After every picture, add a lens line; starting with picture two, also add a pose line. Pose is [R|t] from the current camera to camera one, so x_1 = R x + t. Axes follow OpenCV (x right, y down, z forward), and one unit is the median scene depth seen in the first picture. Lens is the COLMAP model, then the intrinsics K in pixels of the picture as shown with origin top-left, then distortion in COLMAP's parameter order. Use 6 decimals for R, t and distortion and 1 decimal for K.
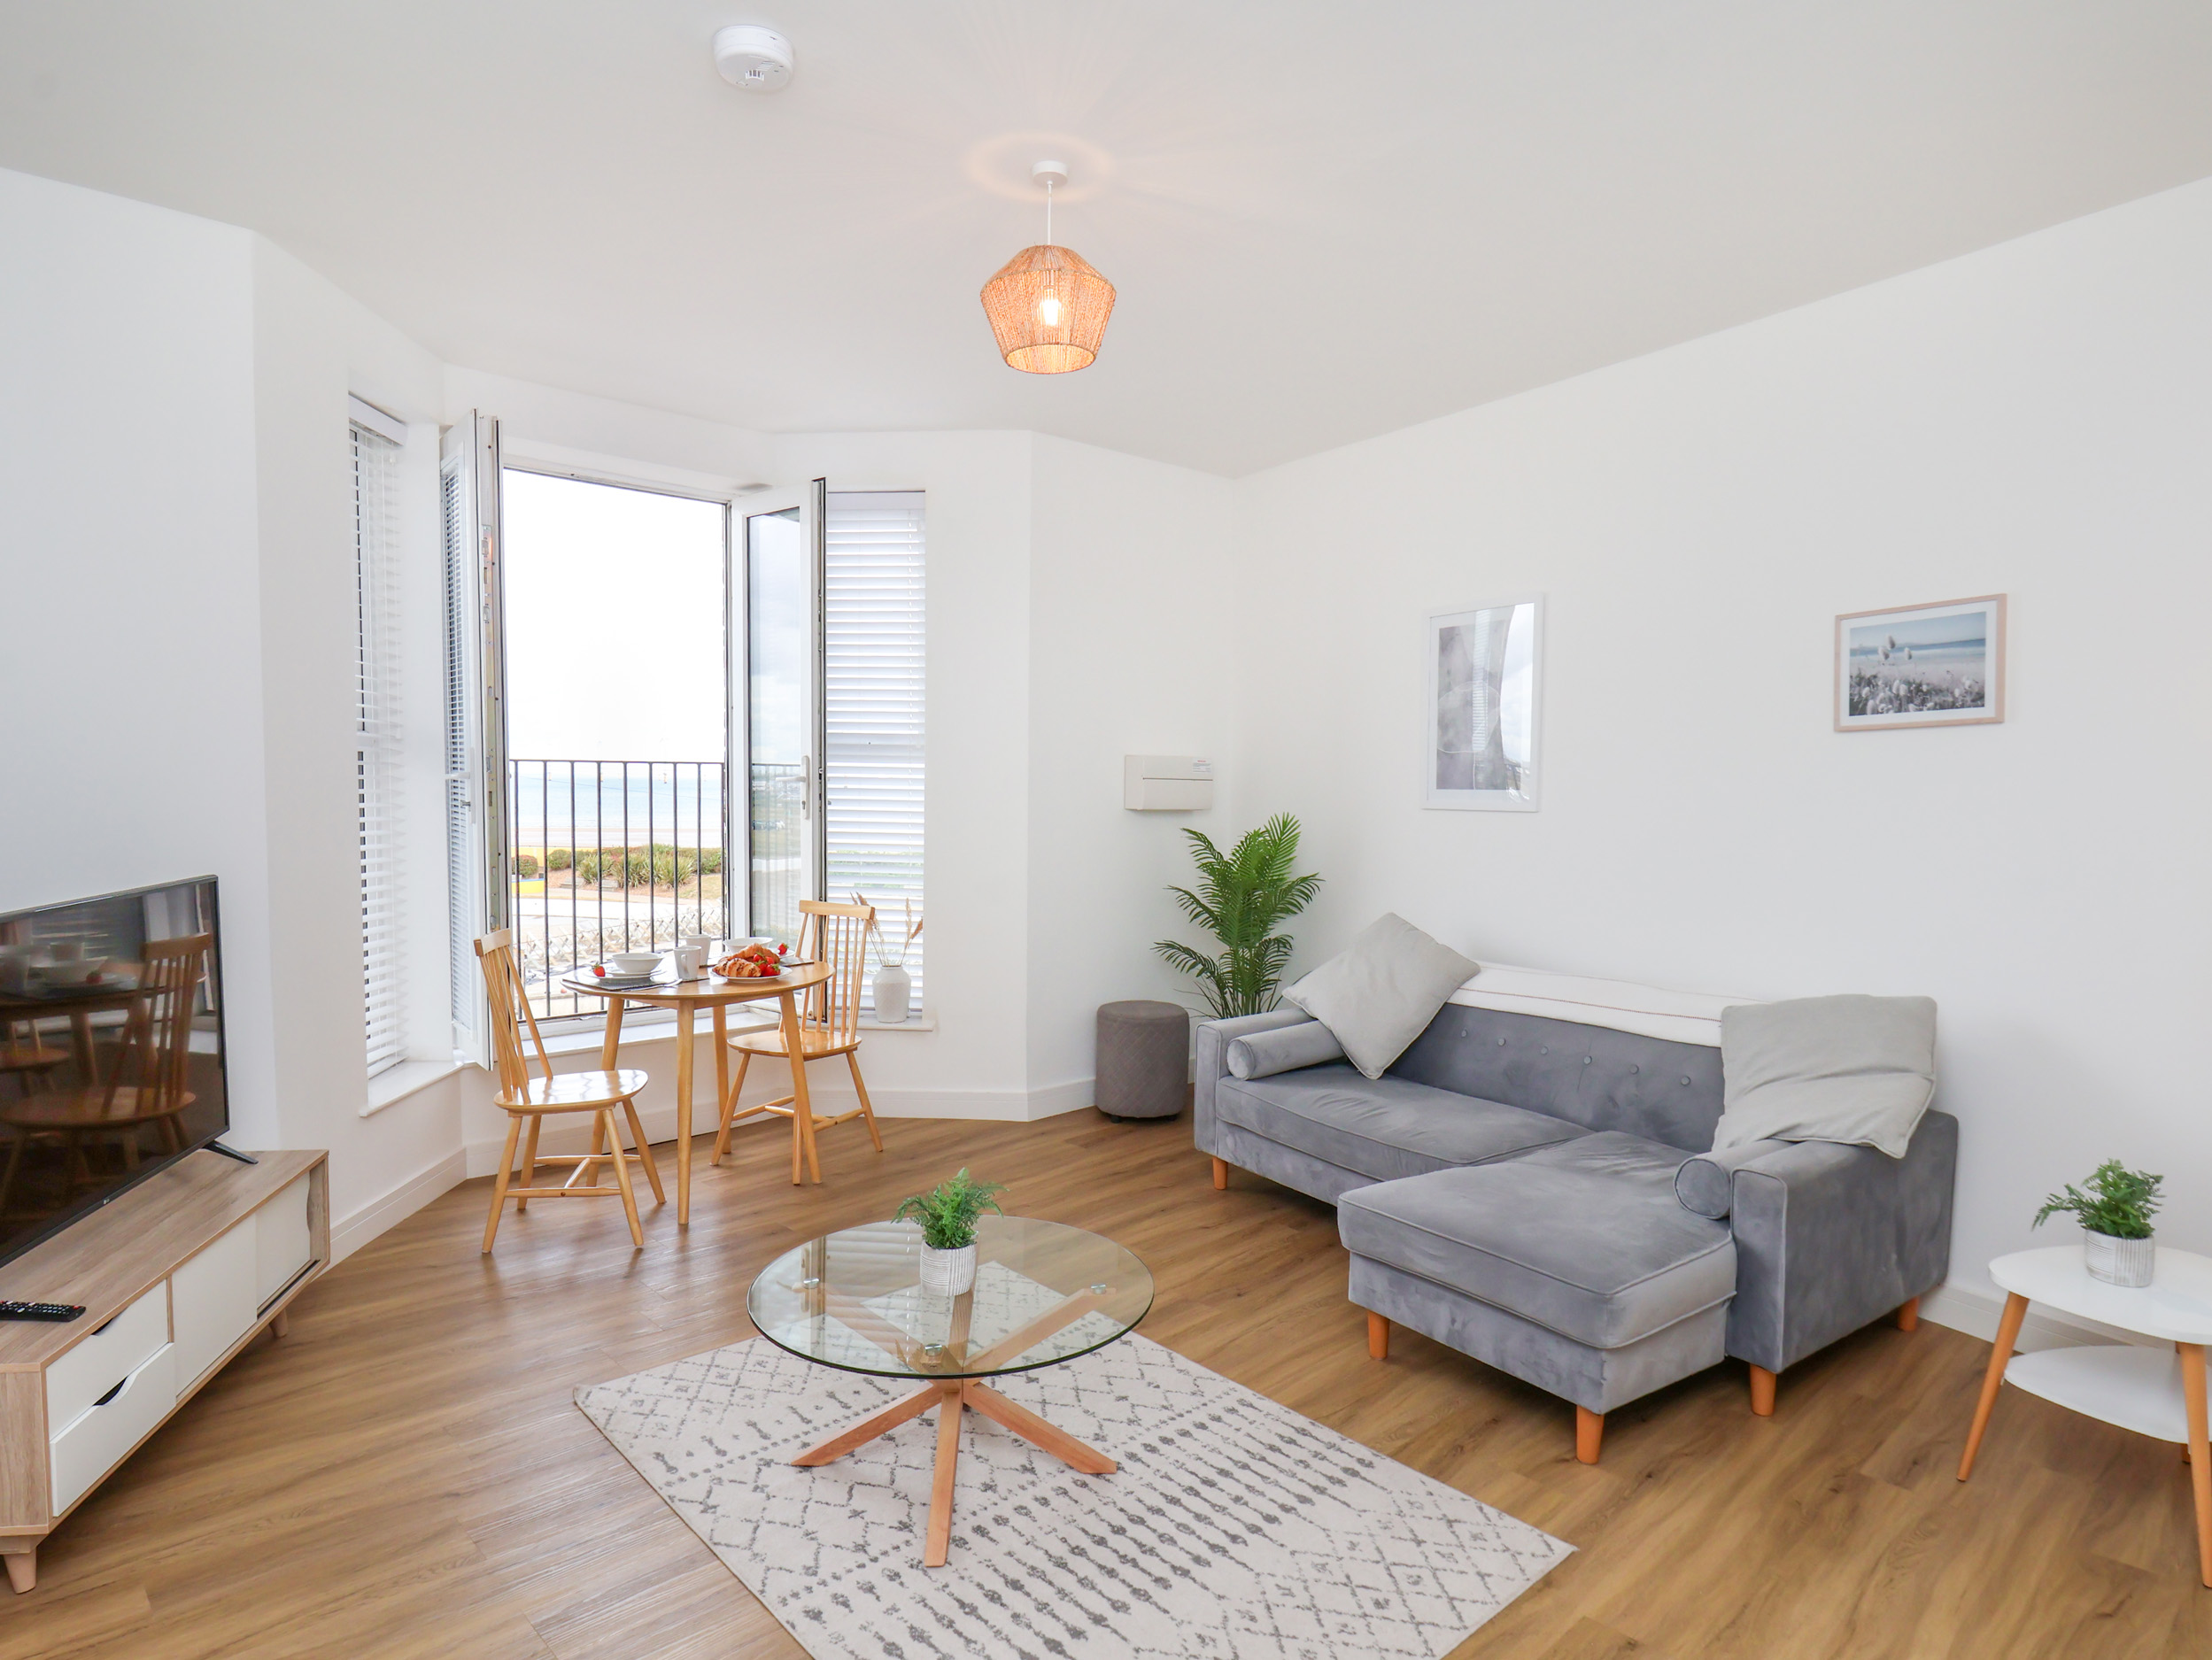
lens RADIAL K [[1299.5, 0, 1106.6], [0, 1299.5, 857.8], [0, 0, 1]] dist [0.001599, -0.013194]
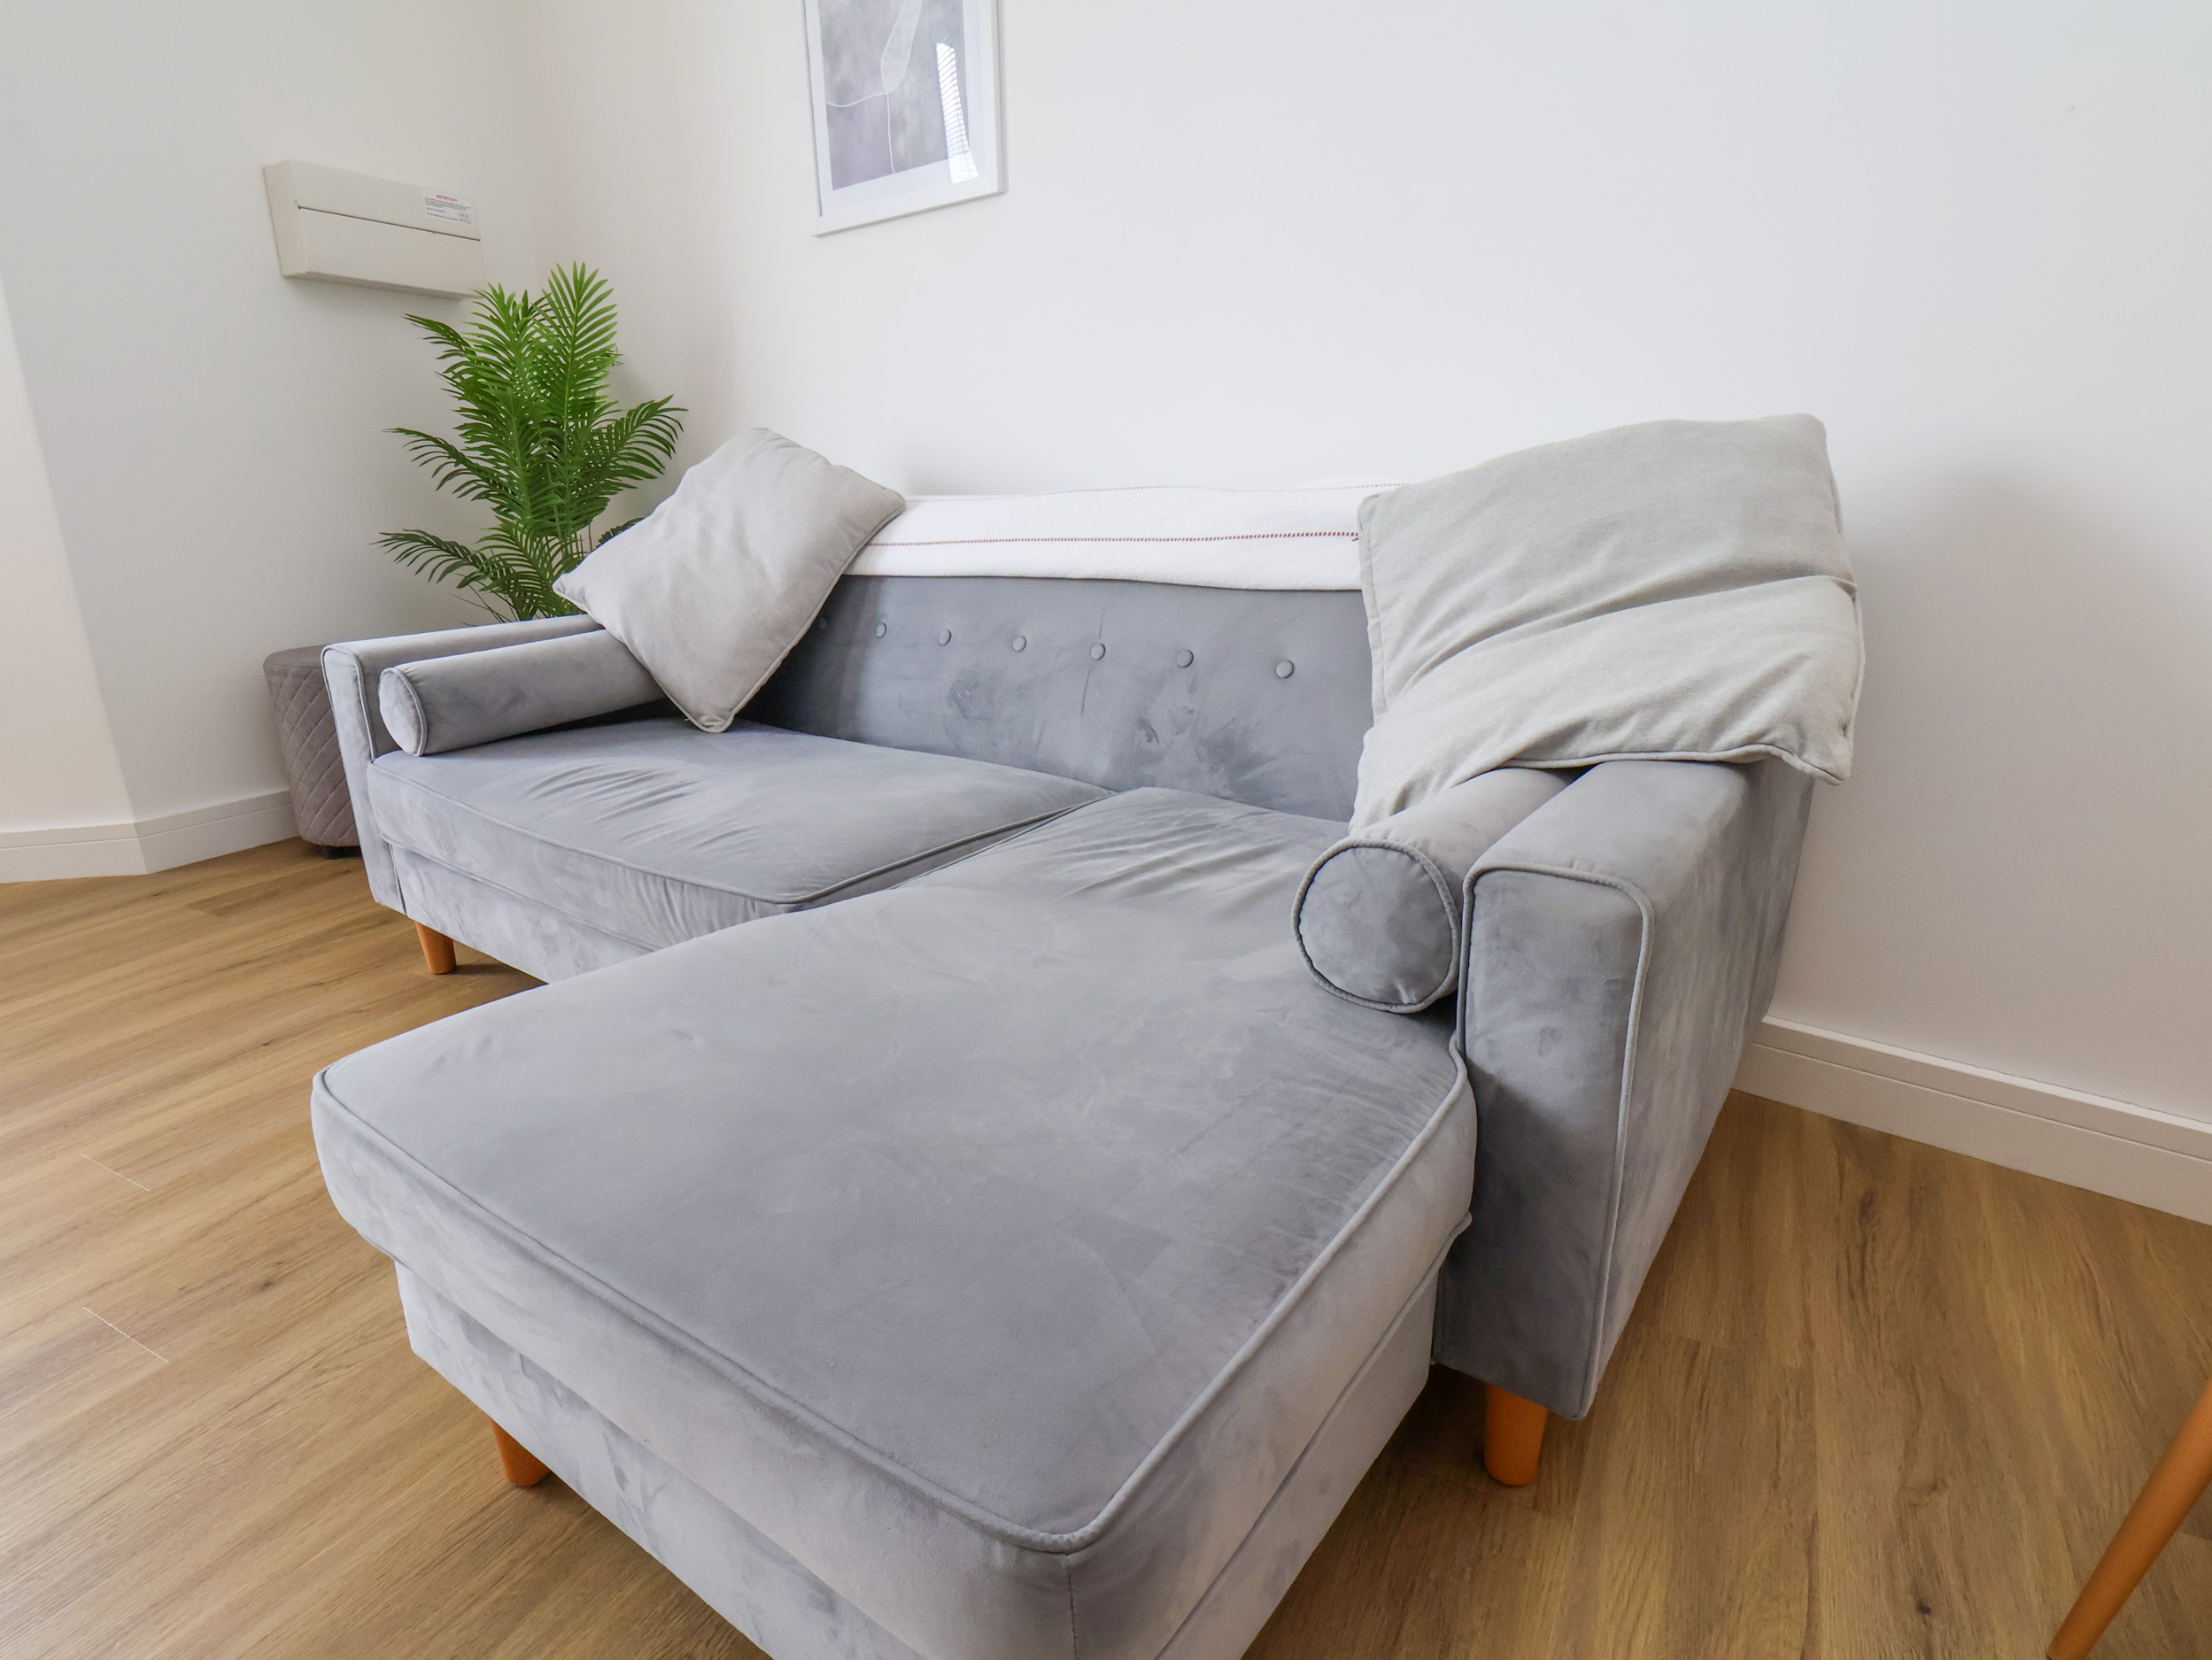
lens RADIAL K [[1149.9, 0, 1157.9], [0, 1149.9, 837.2], [0, 0, 1]] dist [-0.001542, -0.011920]
pose [[0.936312, -0.107834, 0.334202, 0.262022], [0.029609, 0.972540, 0.230846, 0.136684], [-0.349918, -0.206249, 0.913794, 0.636993]]
